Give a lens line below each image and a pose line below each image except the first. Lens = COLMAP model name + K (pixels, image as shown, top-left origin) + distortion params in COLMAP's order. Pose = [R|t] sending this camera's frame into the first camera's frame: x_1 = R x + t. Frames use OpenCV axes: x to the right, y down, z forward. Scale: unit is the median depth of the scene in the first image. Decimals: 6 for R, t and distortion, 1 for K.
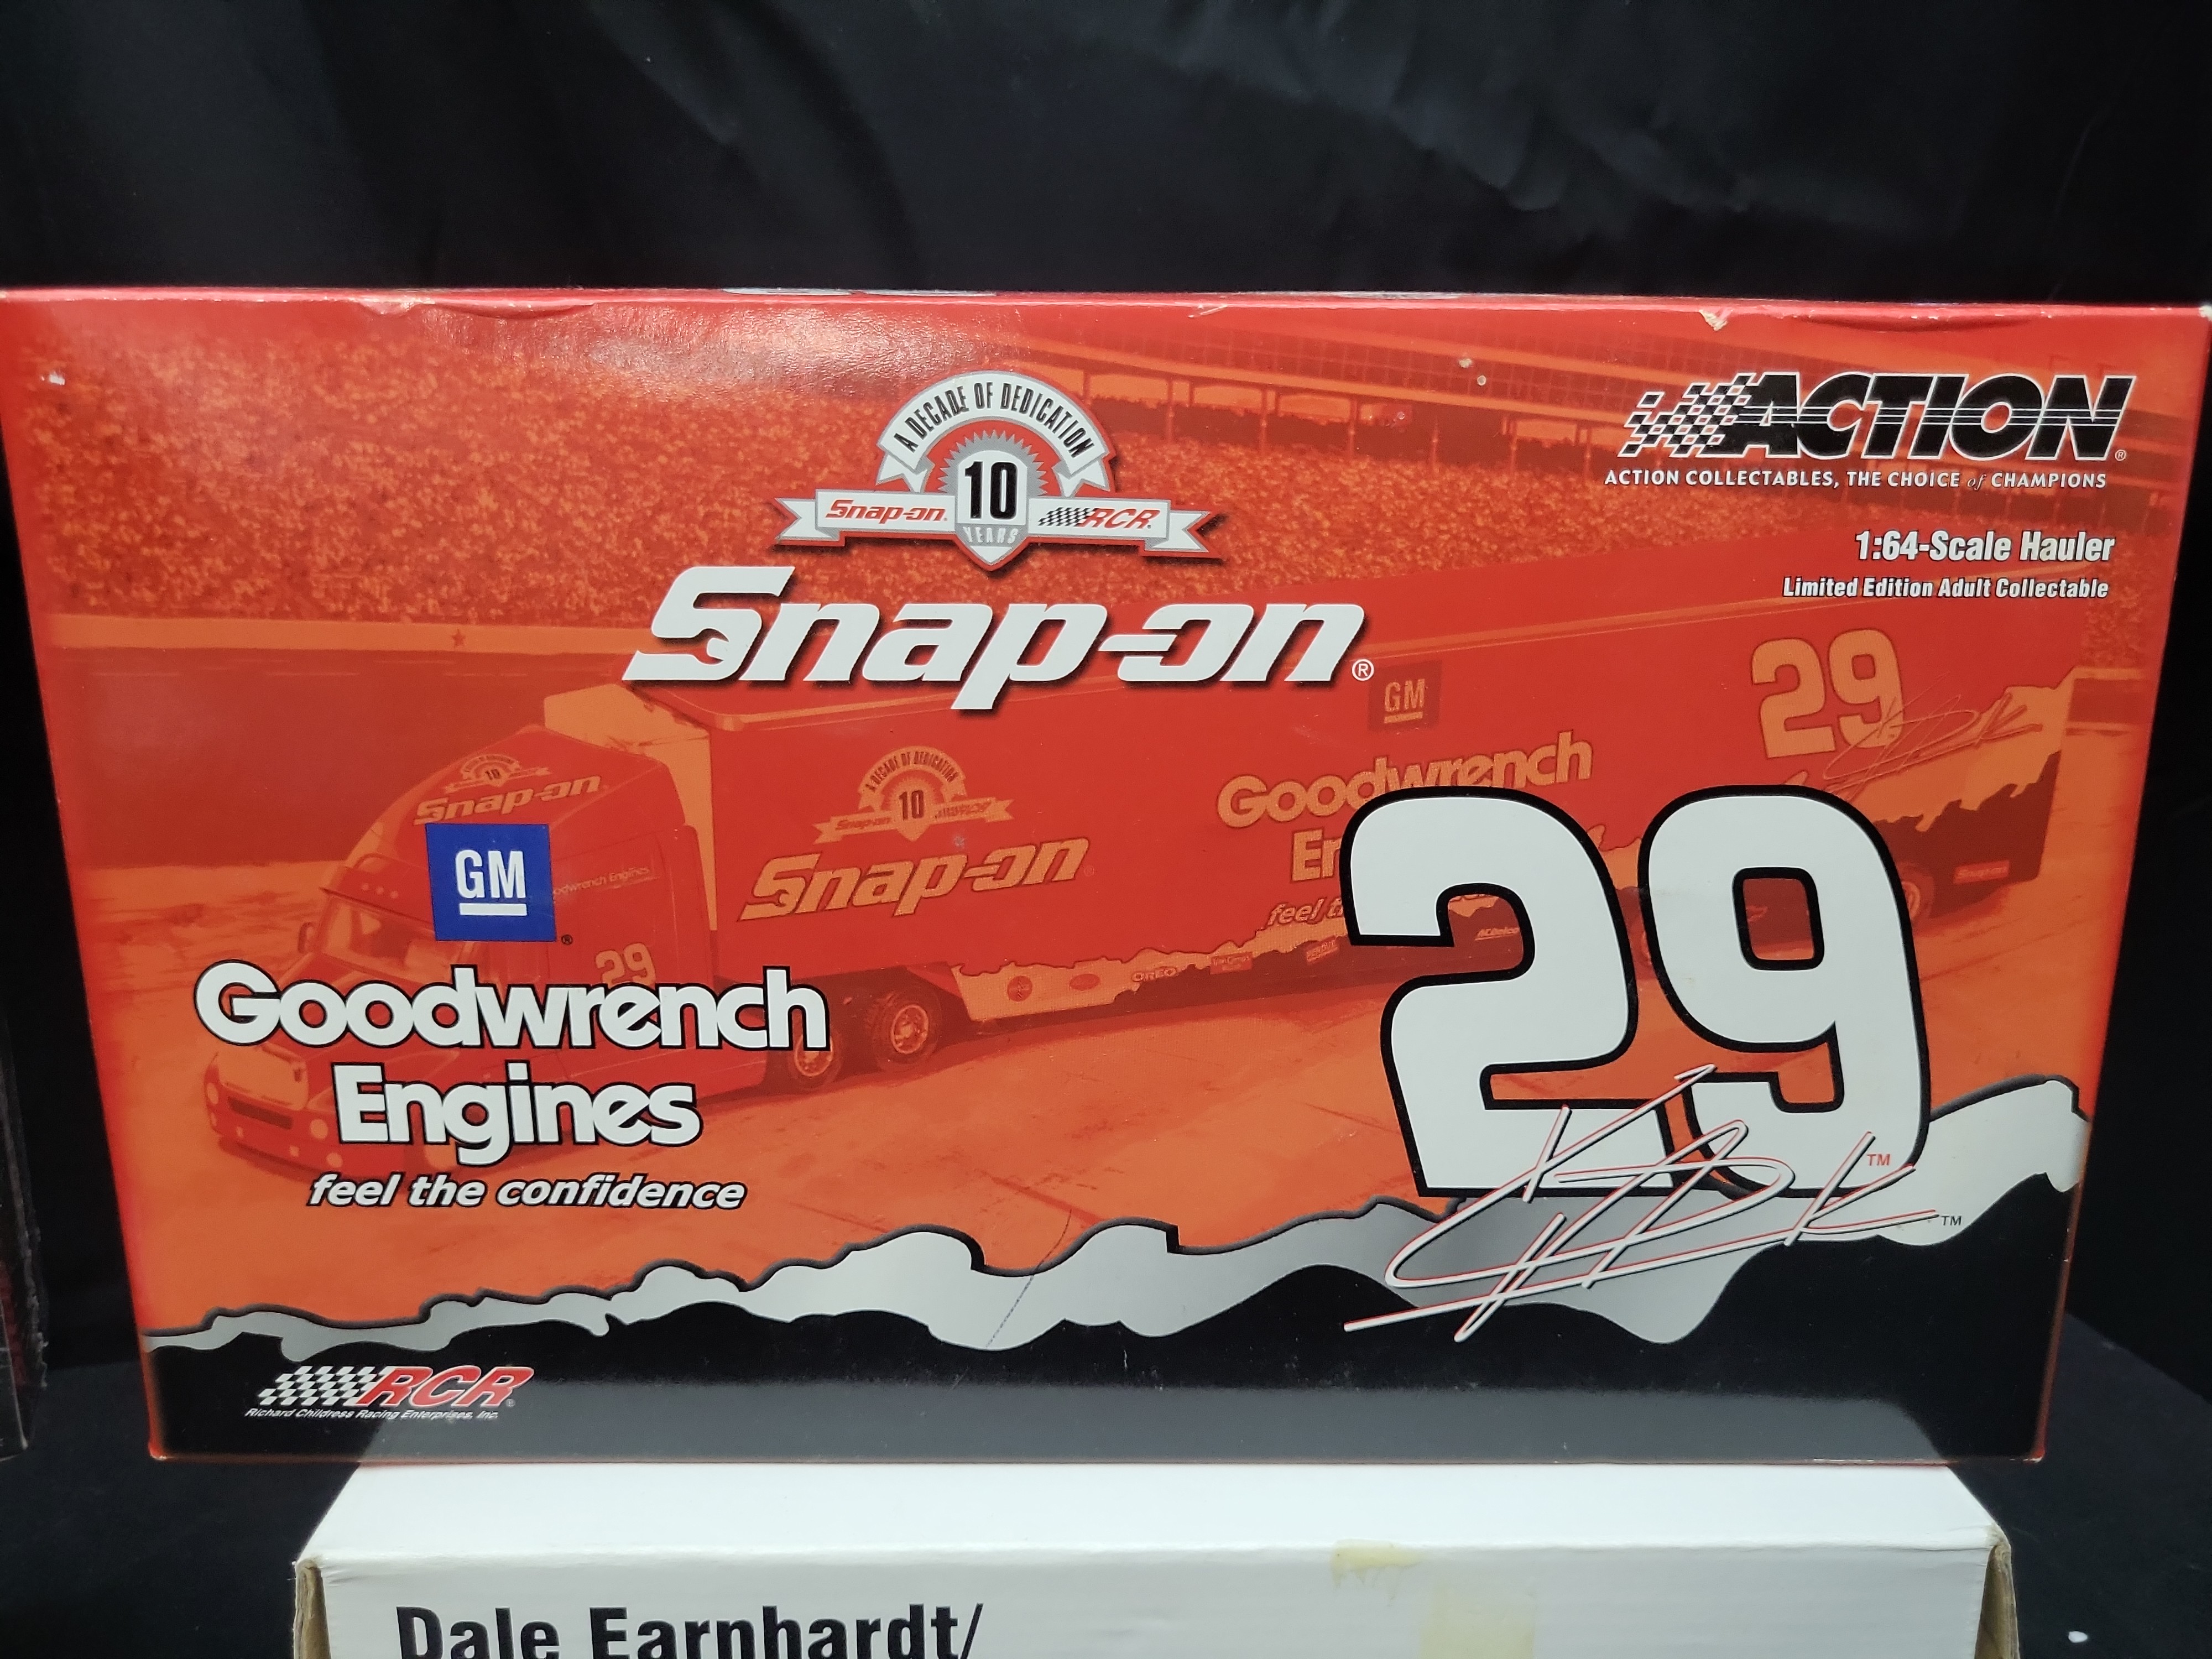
lens RADIAL K [[1710.6, 0, 1096.6], [0, 1710.6, 787.0], [0, 0, 1]] dist [-0.002785, -0.014749]
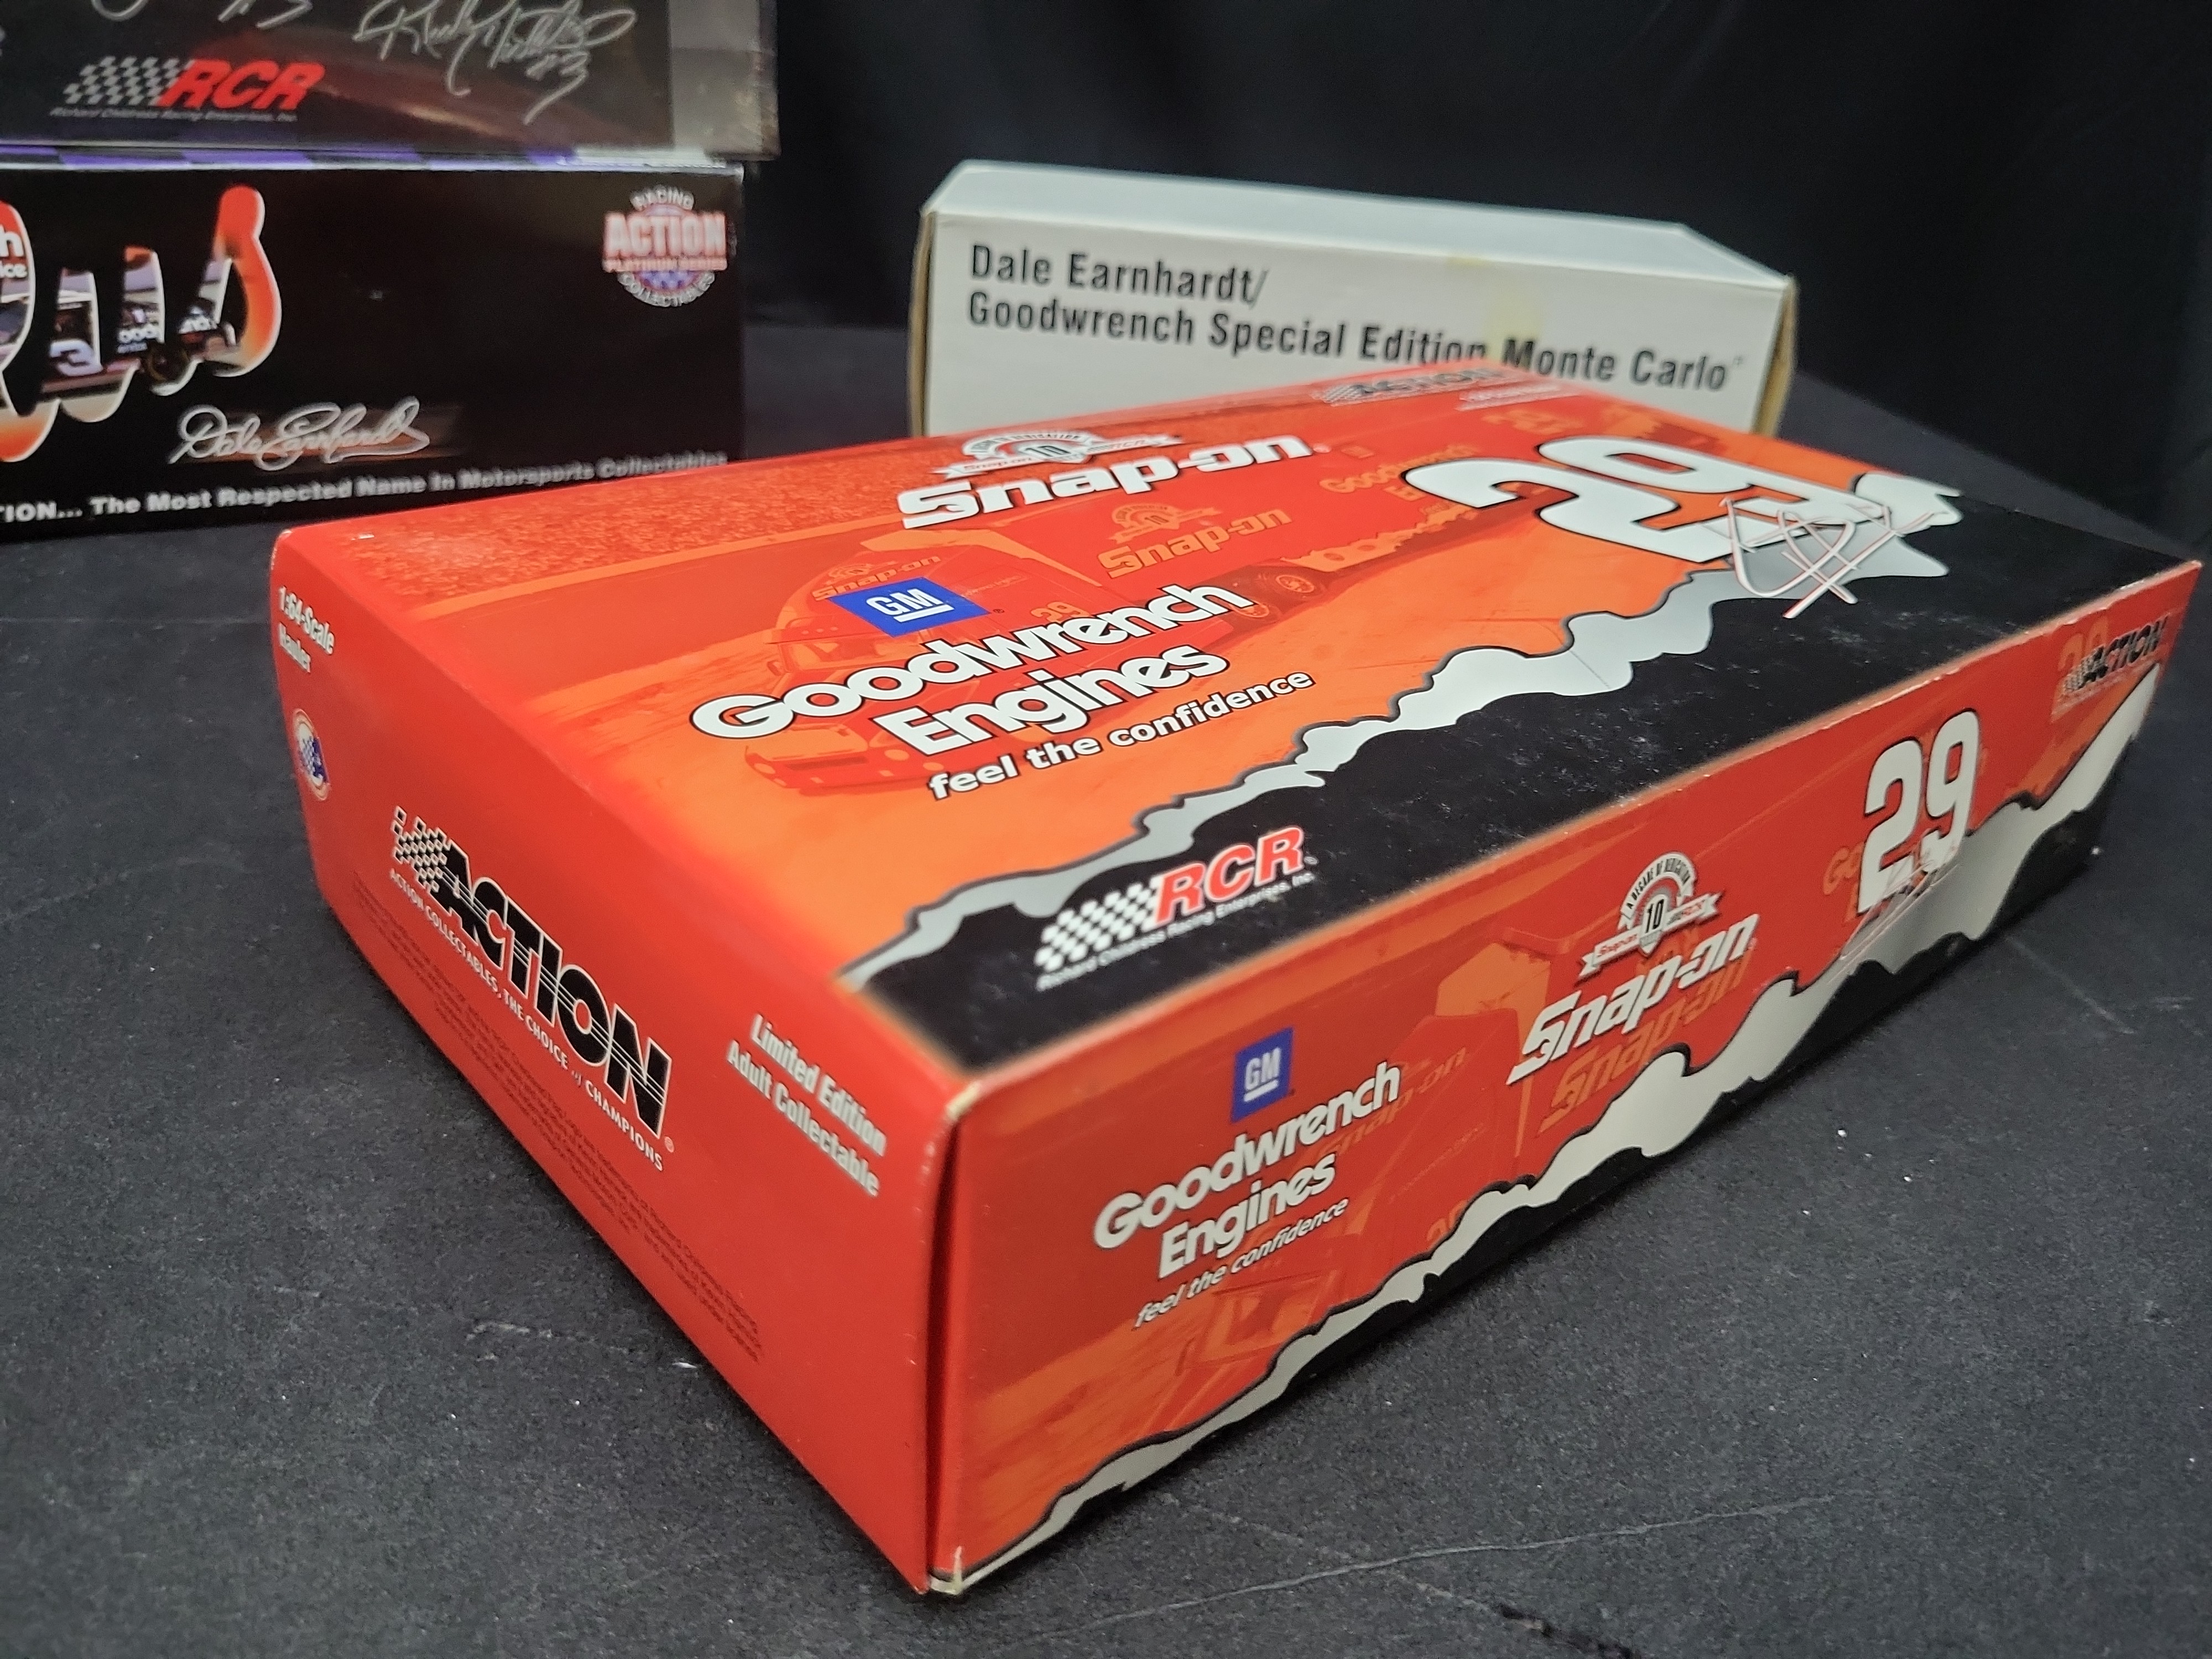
lens RADIAL K [[1710.6, 0, 1096.6], [0, 1710.6, 787.0], [0, 0, 1]] dist [-0.002785, -0.014749]
pose [[0.996048, 0.087766, -0.013589, -0.189525], [-0.082087, 0.968193, 0.236354, 0.627282], [0.033901, -0.234305, 0.971572, -1.099234]]
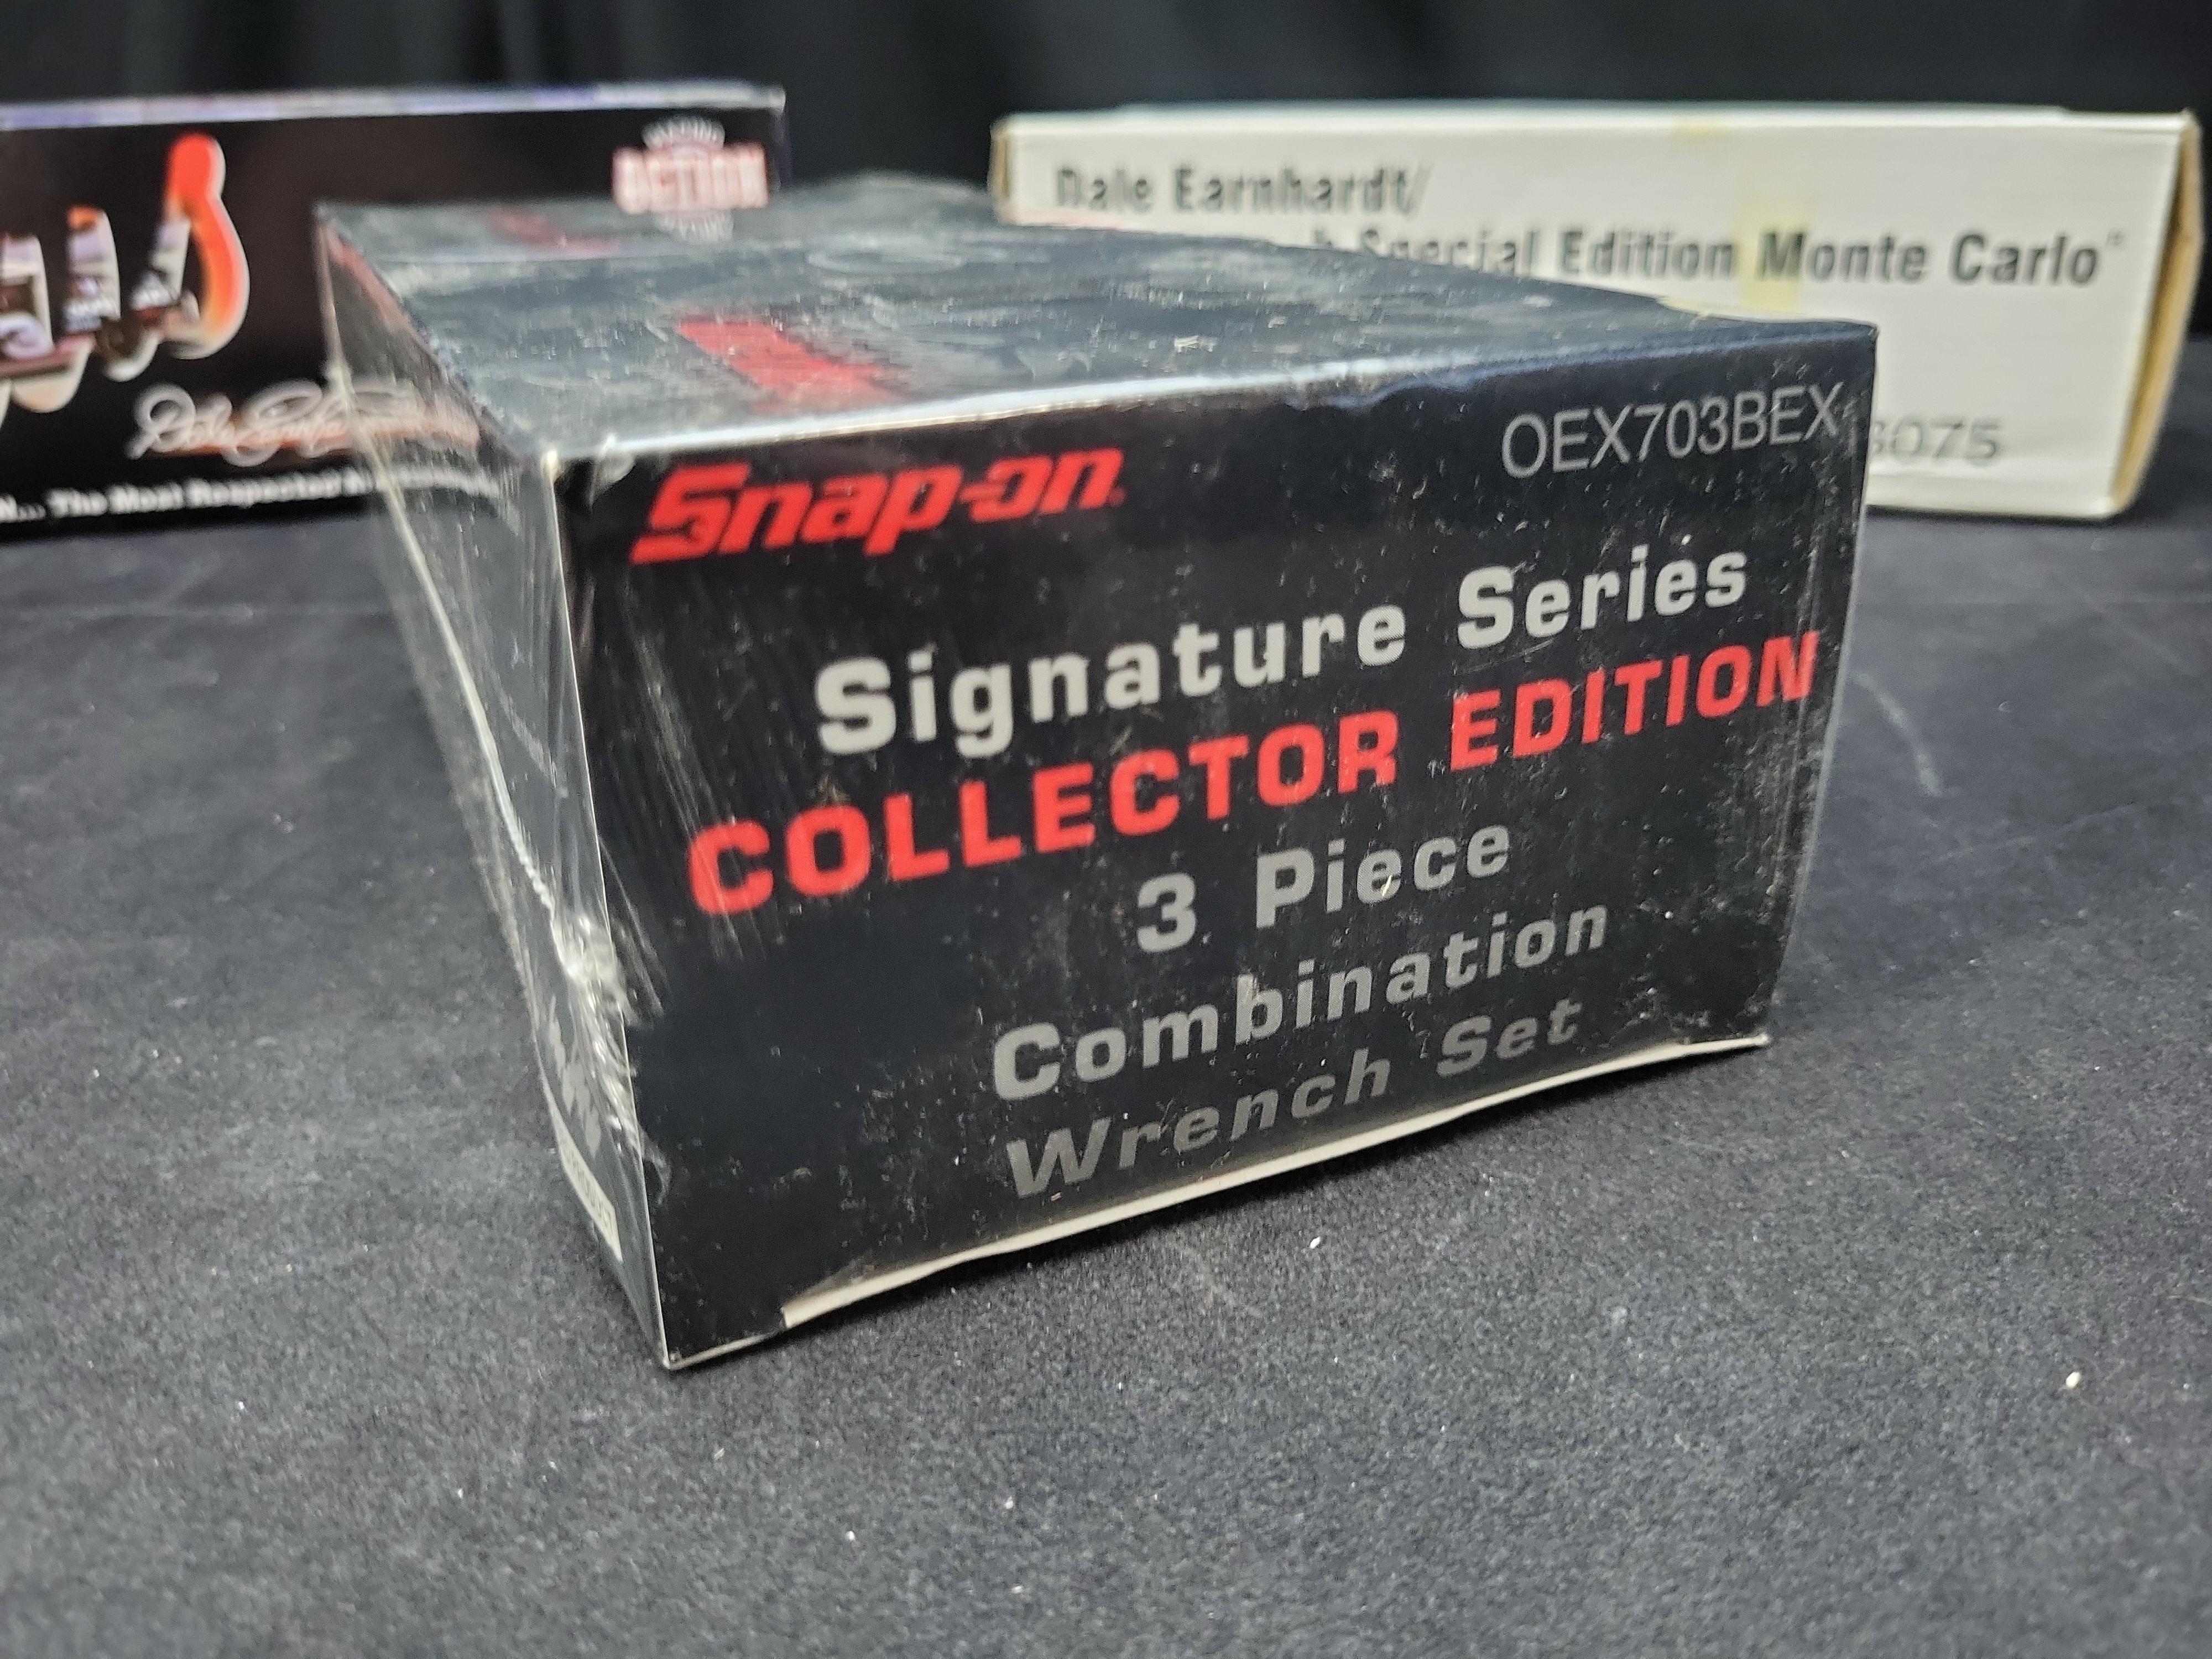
lens RADIAL K [[1742.0, 0, 1114.8], [0, 1742.0, 801.6], [0, 0, 1]] dist [-0.015688, -0.011384]
pose [[0.958716, 0.087127, -0.270688, 0.137415], [-0.039760, 0.983626, 0.175781, 0.799074], [0.281571, -0.157761, 0.946483, -0.639044]]
